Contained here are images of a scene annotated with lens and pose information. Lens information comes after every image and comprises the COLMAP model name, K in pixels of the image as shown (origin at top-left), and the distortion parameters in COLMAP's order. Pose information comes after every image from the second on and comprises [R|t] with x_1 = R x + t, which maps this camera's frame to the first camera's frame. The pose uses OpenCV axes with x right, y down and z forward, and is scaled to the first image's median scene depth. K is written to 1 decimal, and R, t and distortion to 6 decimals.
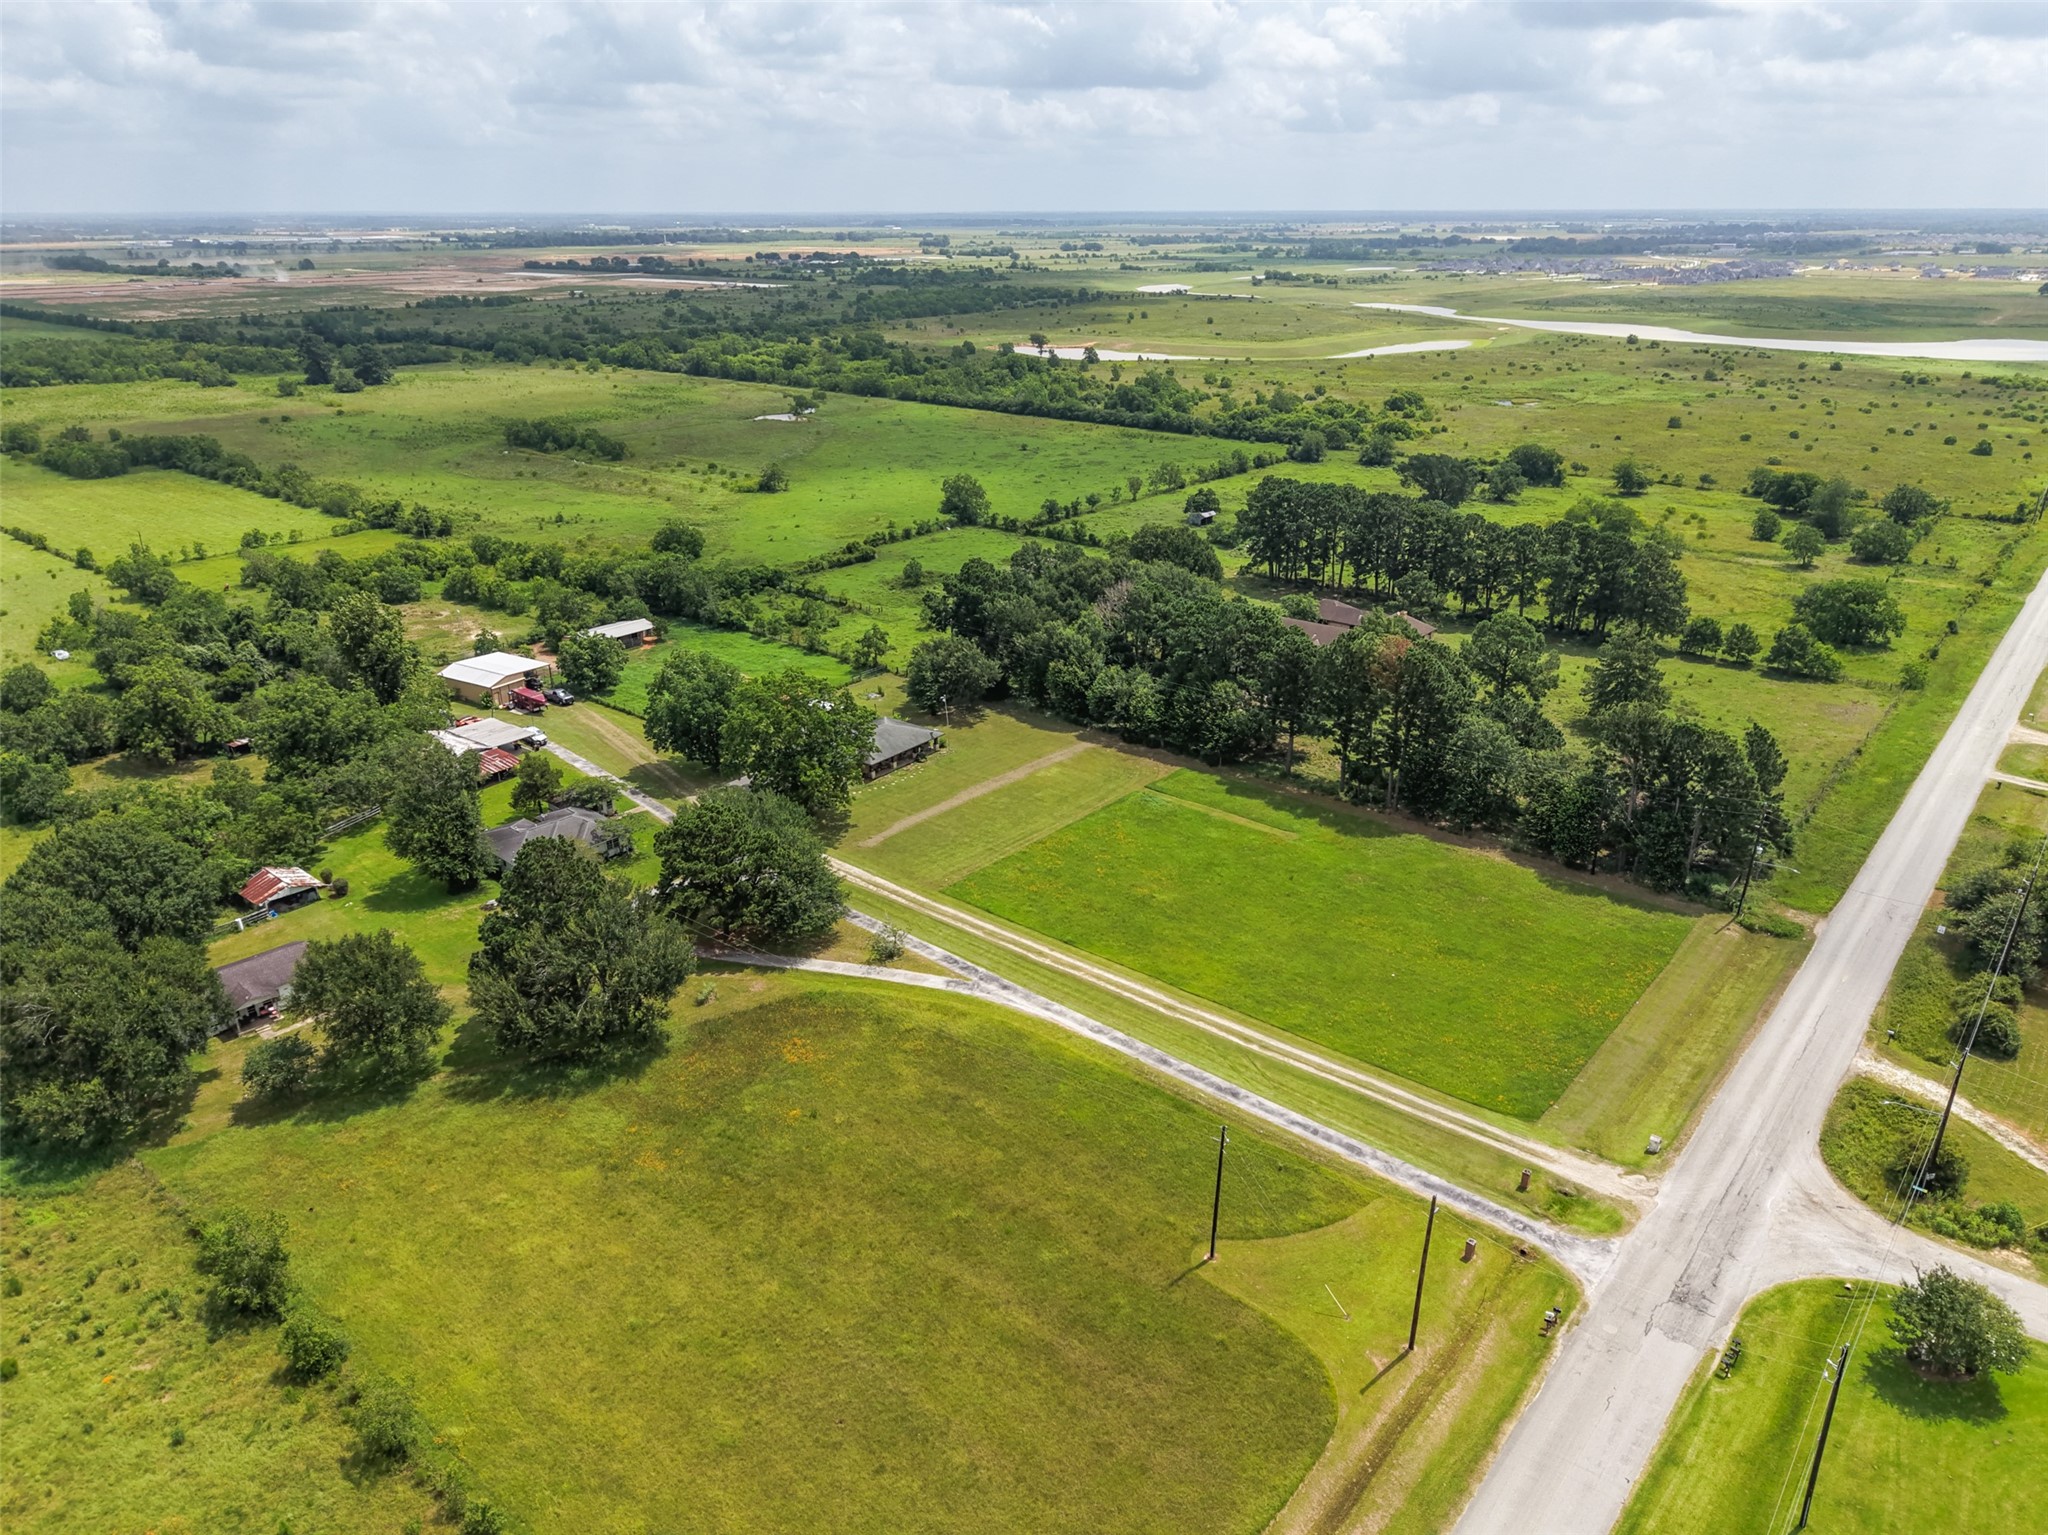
lens RADIAL K [[1400.1, 0, 1026.7], [0, 1400.1, 757.2], [0, 0, 1]] dist [0.022303, -0.021027]
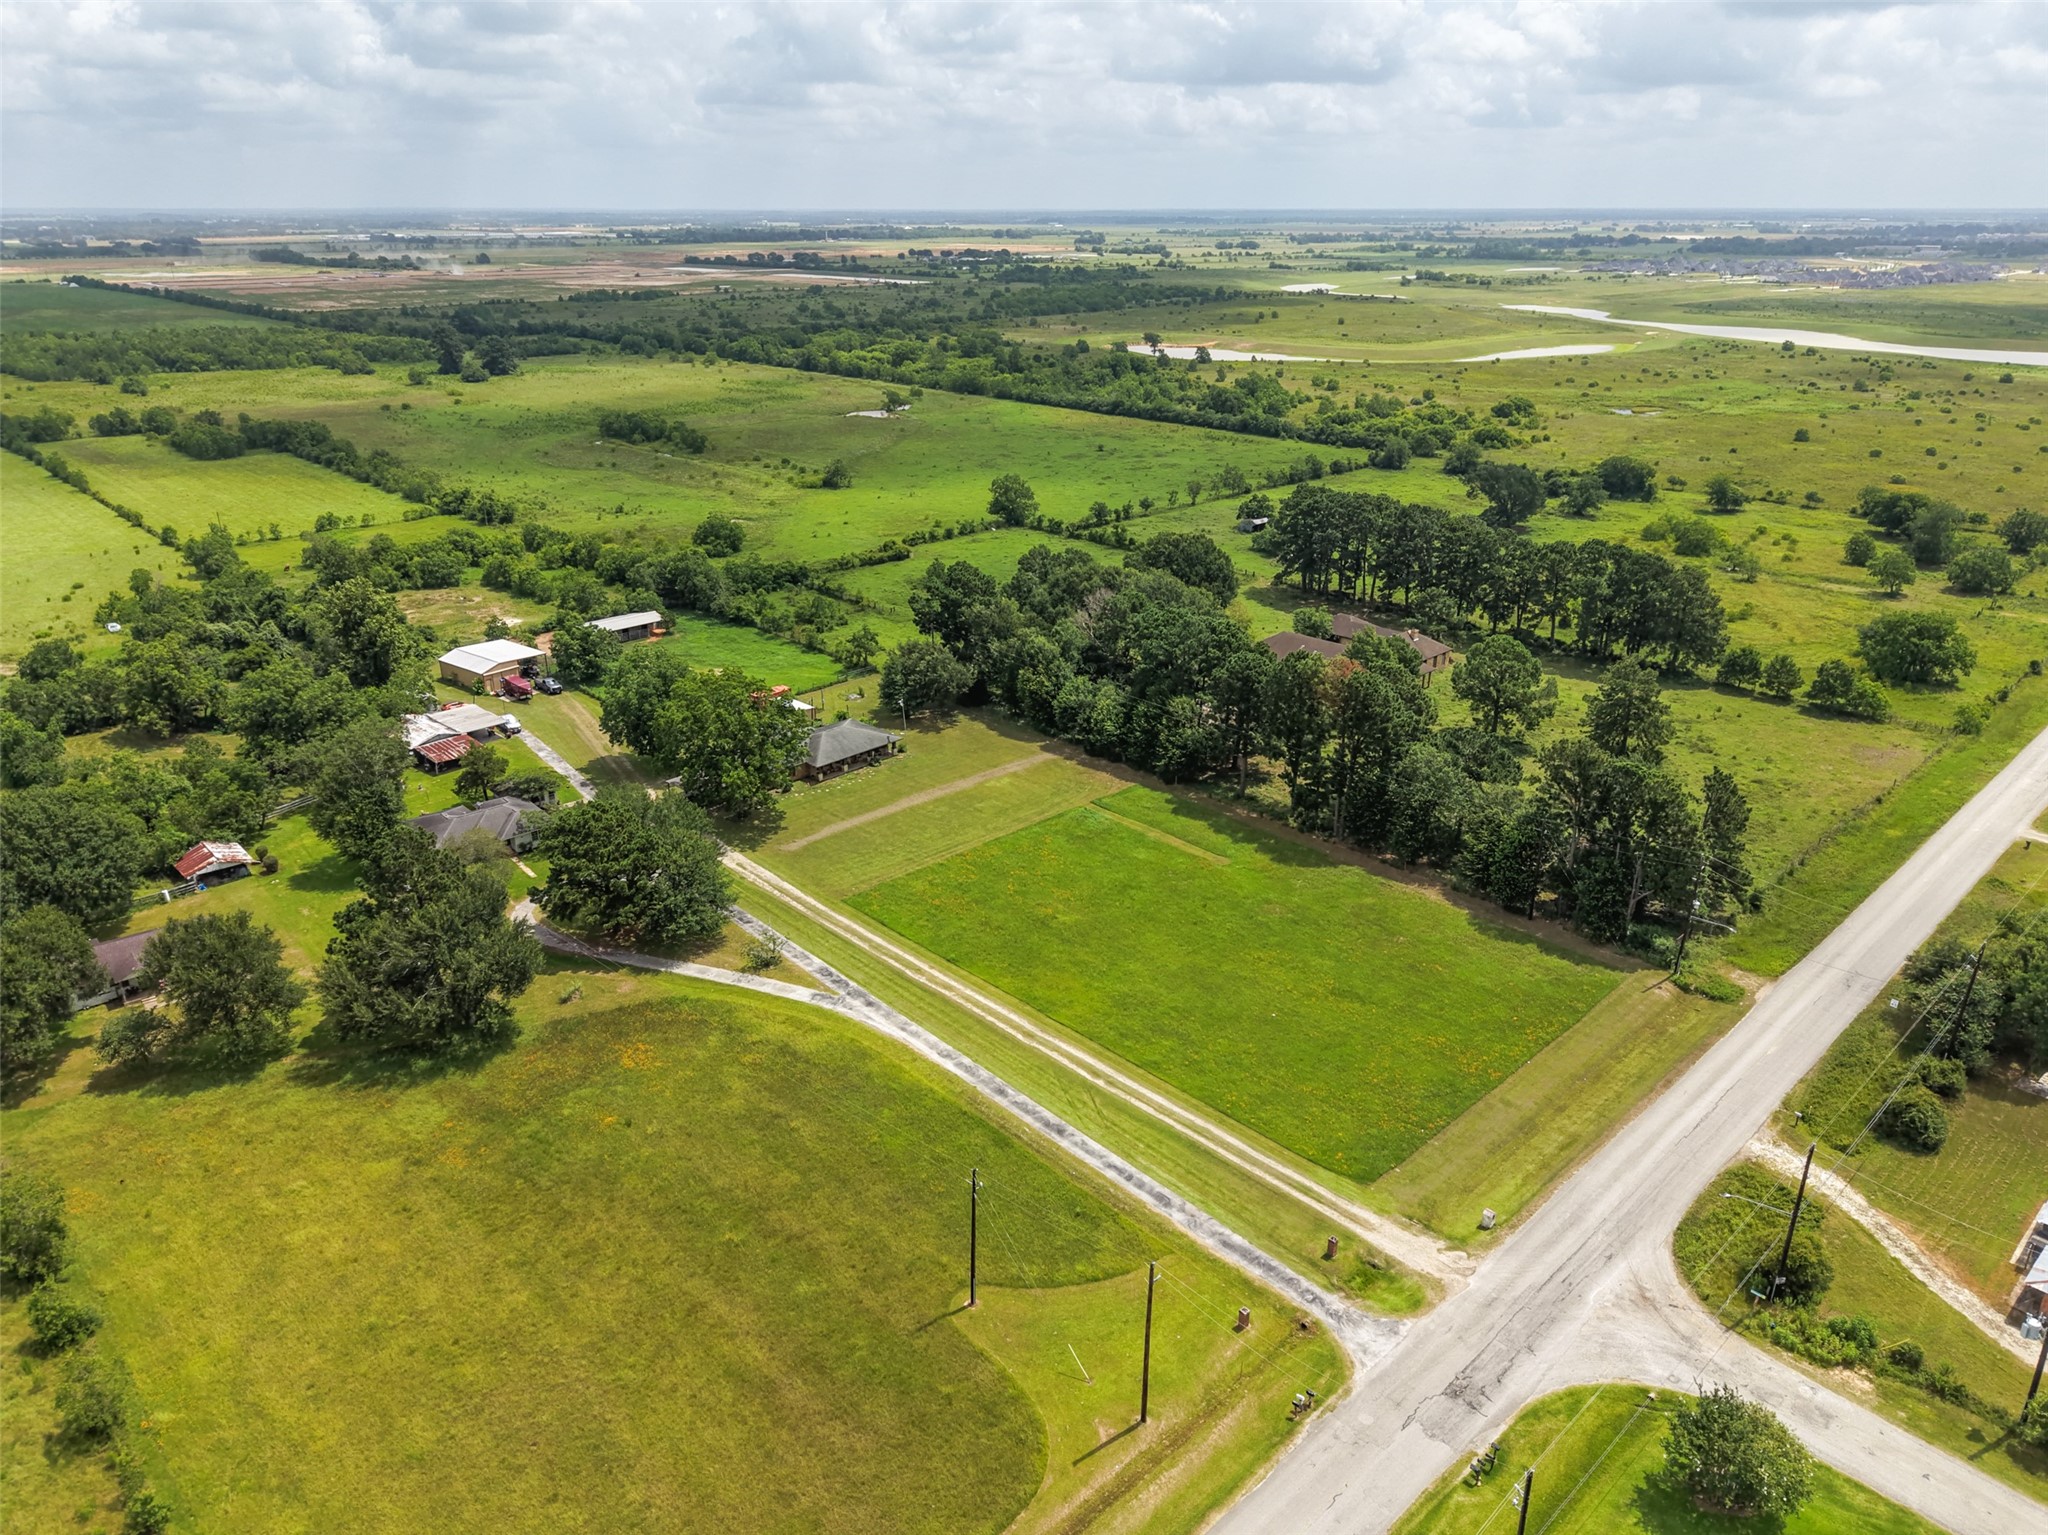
lens RADIAL K [[1396.7, 0, 1027.3], [0, 1396.7, 764.9], [0, 0, 1]] dist [0.019393, -0.017617]
pose [[0.993464, 0.044313, -0.105197, 0.108368], [-0.043548, 0.999006, 0.009558, -0.009301], [0.105516, -0.004914, 0.994405, 0.024109]]
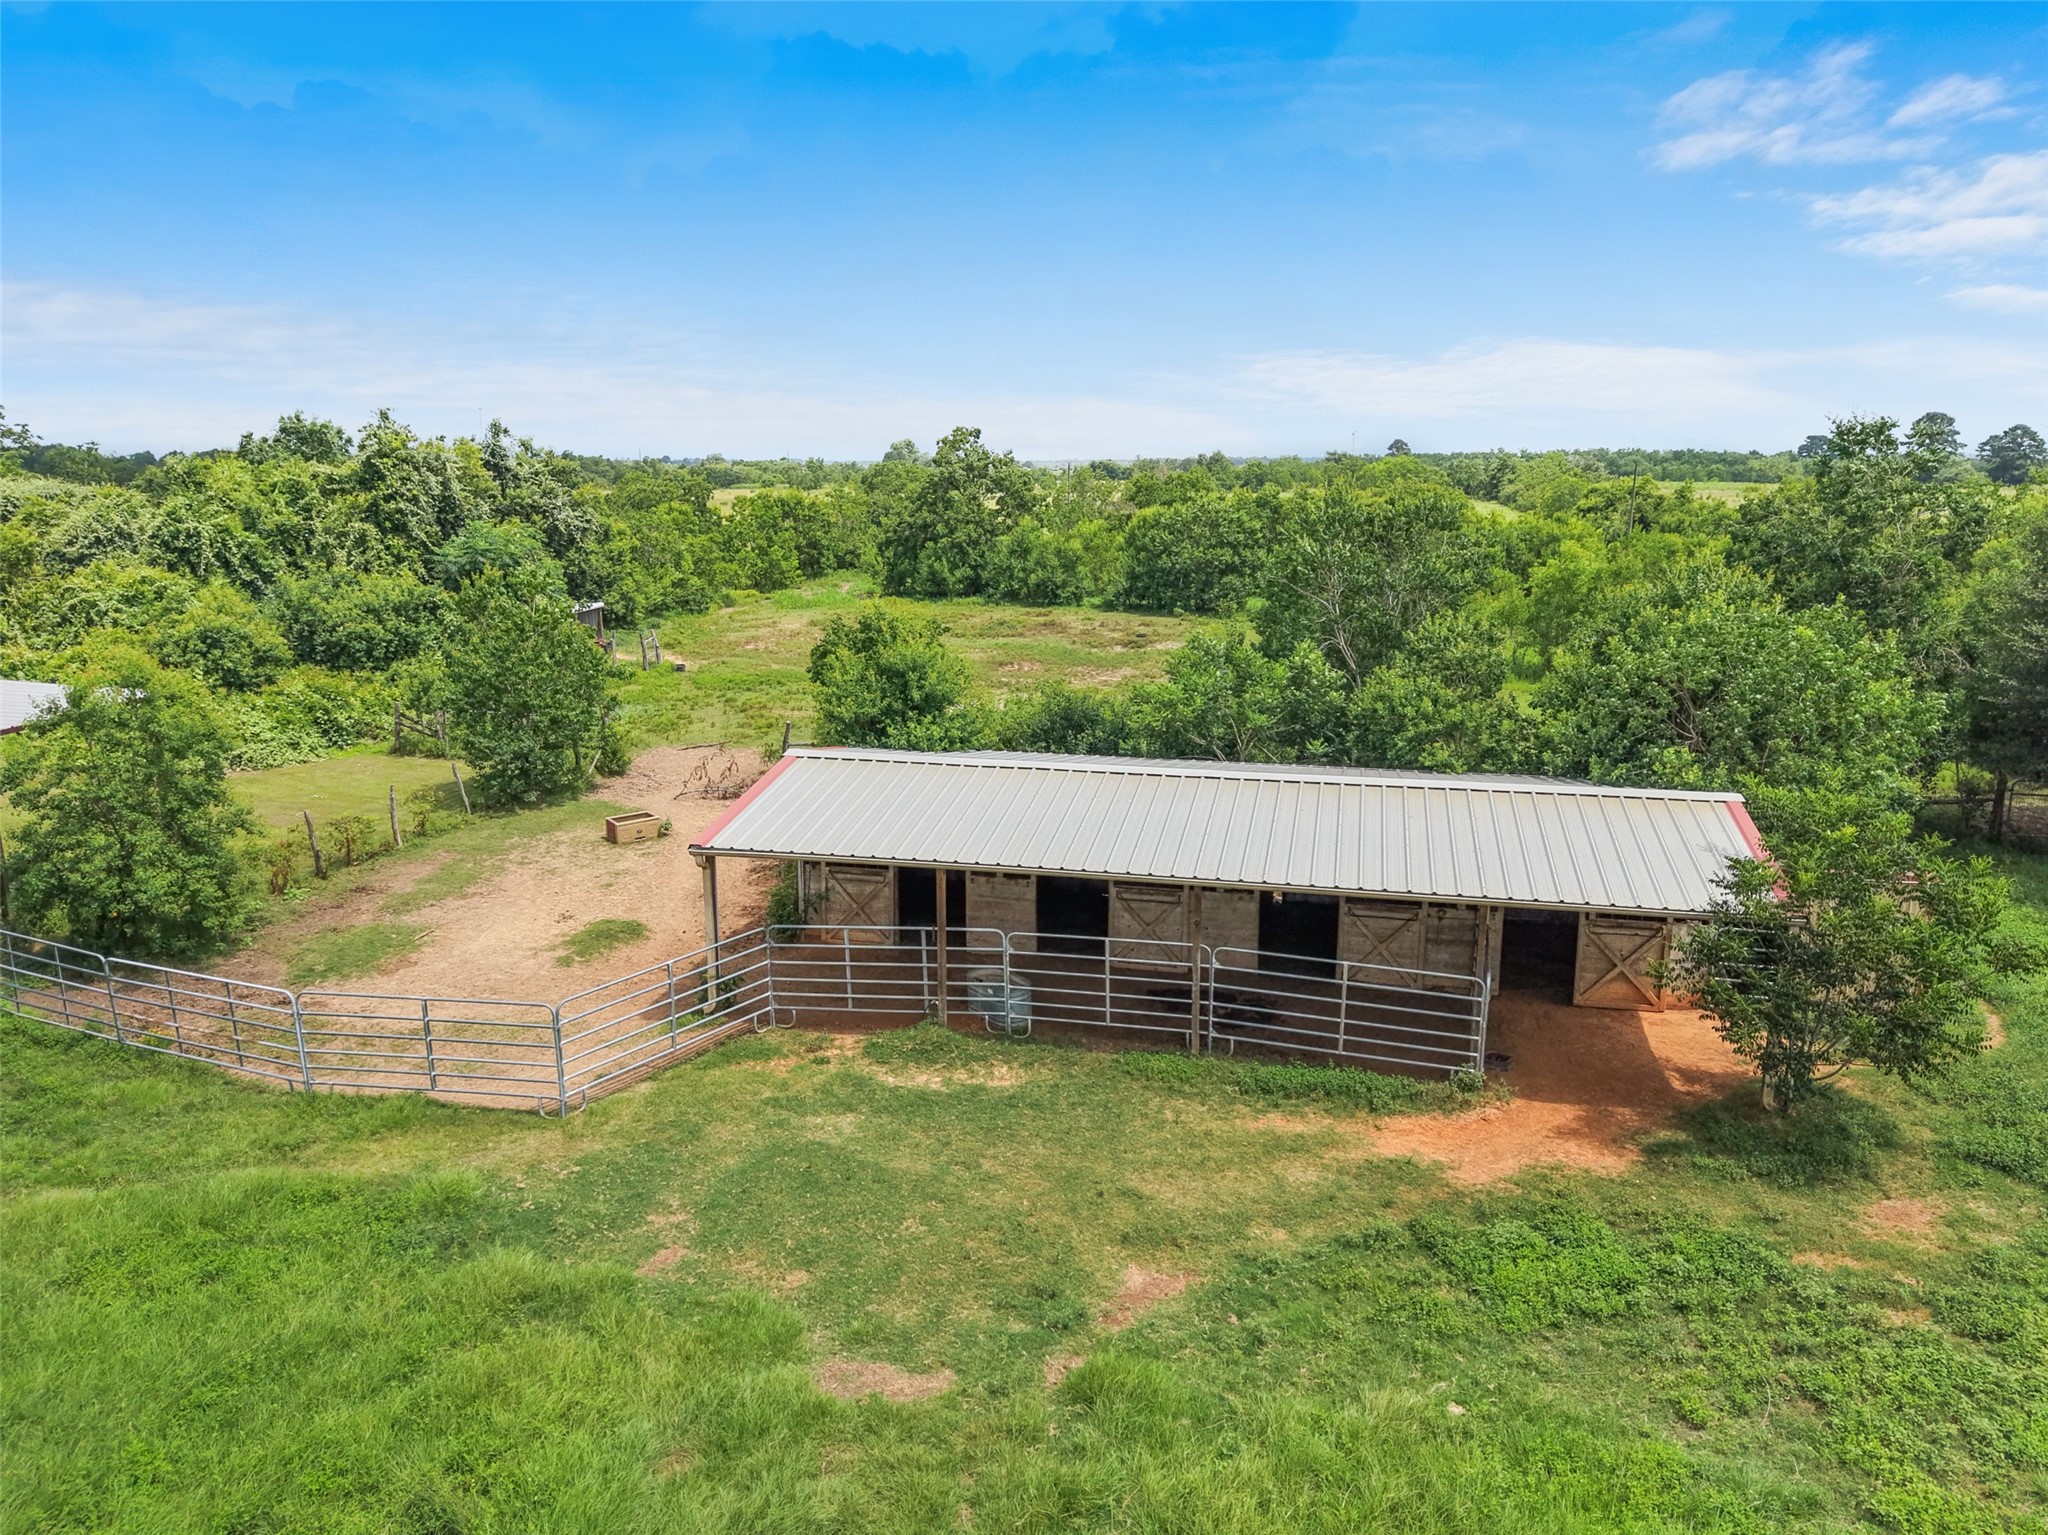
lens RADIAL K [[1429.9, 0, 1024.0], [0, 1429.9, 767.5], [0, 0, 1]] dist [0.031755, -0.093464]
pose [[0.438659, 0.191050, -0.878111, -0.222286], [-0.329389, 0.943317, 0.040691, -0.091256], [0.836111, 0.271390, 0.476724, 0.946858]]
